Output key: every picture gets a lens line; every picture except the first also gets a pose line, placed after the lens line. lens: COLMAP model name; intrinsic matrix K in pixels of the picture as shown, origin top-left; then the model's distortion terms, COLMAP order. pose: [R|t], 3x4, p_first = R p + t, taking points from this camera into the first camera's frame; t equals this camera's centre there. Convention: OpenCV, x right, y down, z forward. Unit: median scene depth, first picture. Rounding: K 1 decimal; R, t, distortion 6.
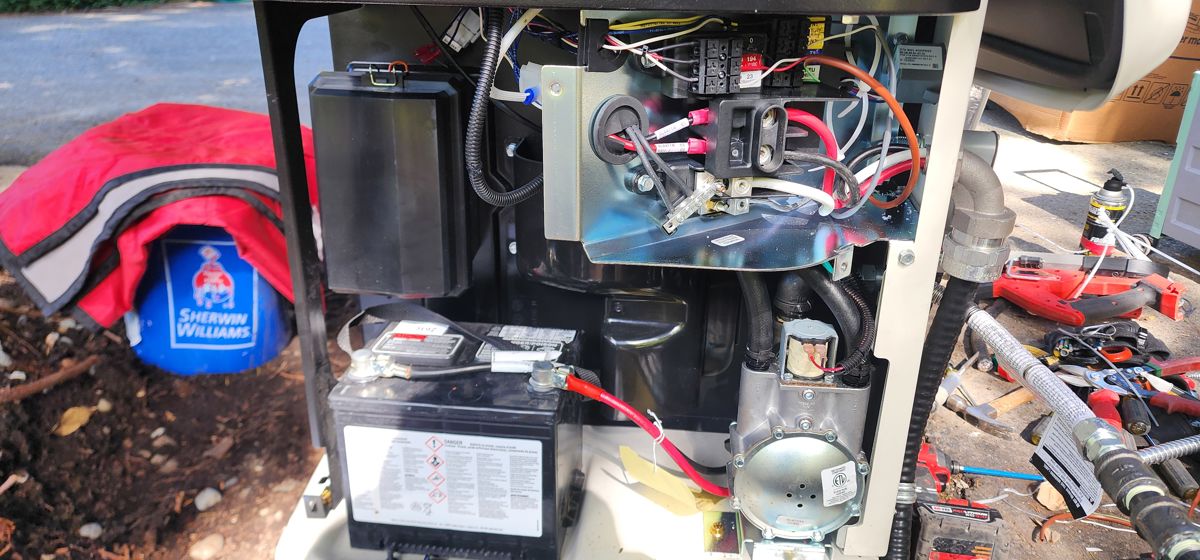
lens RADIAL K [[763.7, 0, 600.0], [0, 763.7, 280.0], [0, 0, 1]] dist [-0.003059, -0.002762]
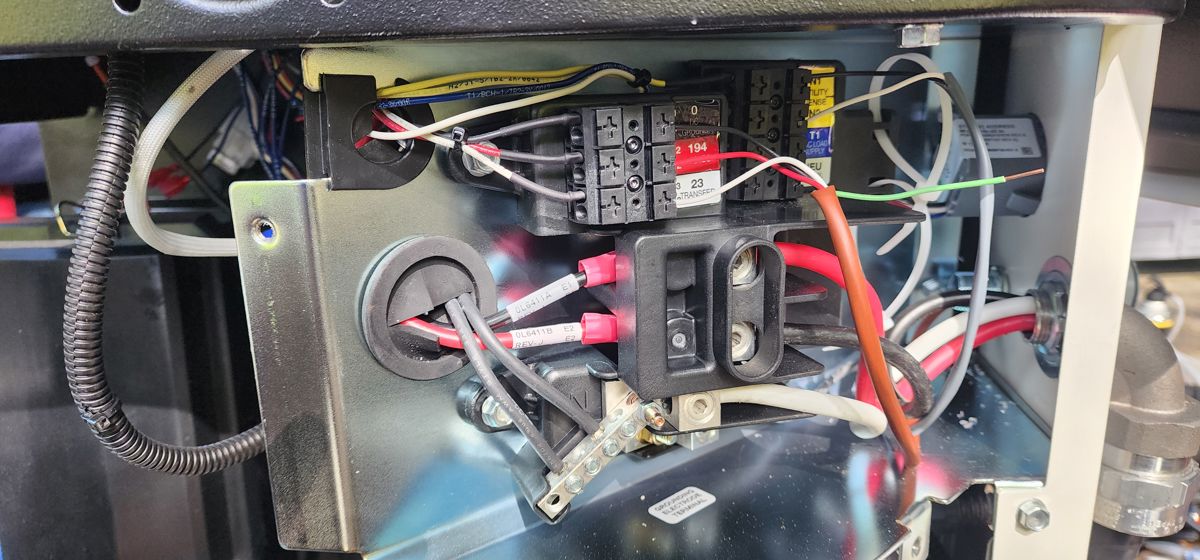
lens RADIAL K [[763.7, 0, 600.0], [0, 763.7, 280.0], [0, 0, 1]] dist [-0.003059, -0.002762]
pose [[0.998092, -0.051806, 0.033607, 0.114487], [0.056280, 0.987110, -0.149824, -0.136204], [-0.025412, 0.151430, 0.988141, 0.528781]]
